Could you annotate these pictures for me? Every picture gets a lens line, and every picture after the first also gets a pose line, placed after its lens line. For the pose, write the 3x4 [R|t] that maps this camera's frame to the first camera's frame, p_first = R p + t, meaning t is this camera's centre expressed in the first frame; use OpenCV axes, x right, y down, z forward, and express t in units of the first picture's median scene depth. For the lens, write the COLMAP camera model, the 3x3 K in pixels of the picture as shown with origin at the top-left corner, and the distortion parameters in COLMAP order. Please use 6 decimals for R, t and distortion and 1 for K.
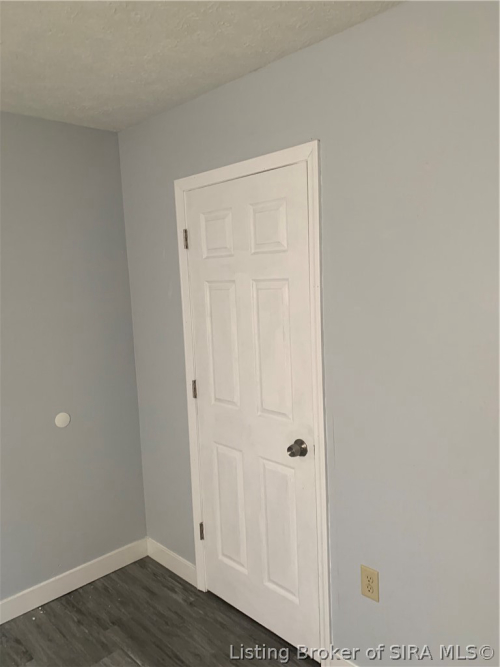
lens RADIAL K [[510.4, 0, 250.0], [0, 510.4, 333.5], [0, 0, 1]] dist [0.000688, -0.000526]
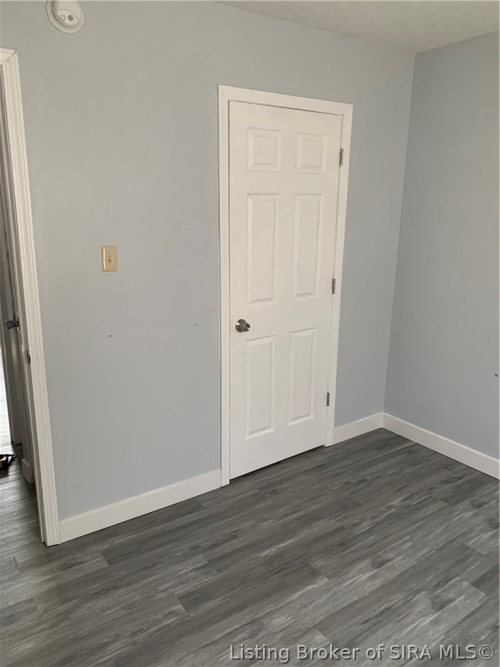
lens RADIAL K [[510.4, 0, 250.0], [0, 510.4, 333.5], [0, 0, 1]] dist [0.000688, -0.000526]
pose [[0.146987, -0.212499, 0.966043, -1.200428], [0.098889, 0.974915, 0.199405, -0.028063], [-0.984183, 0.066221, 0.164313, 0.833421]]
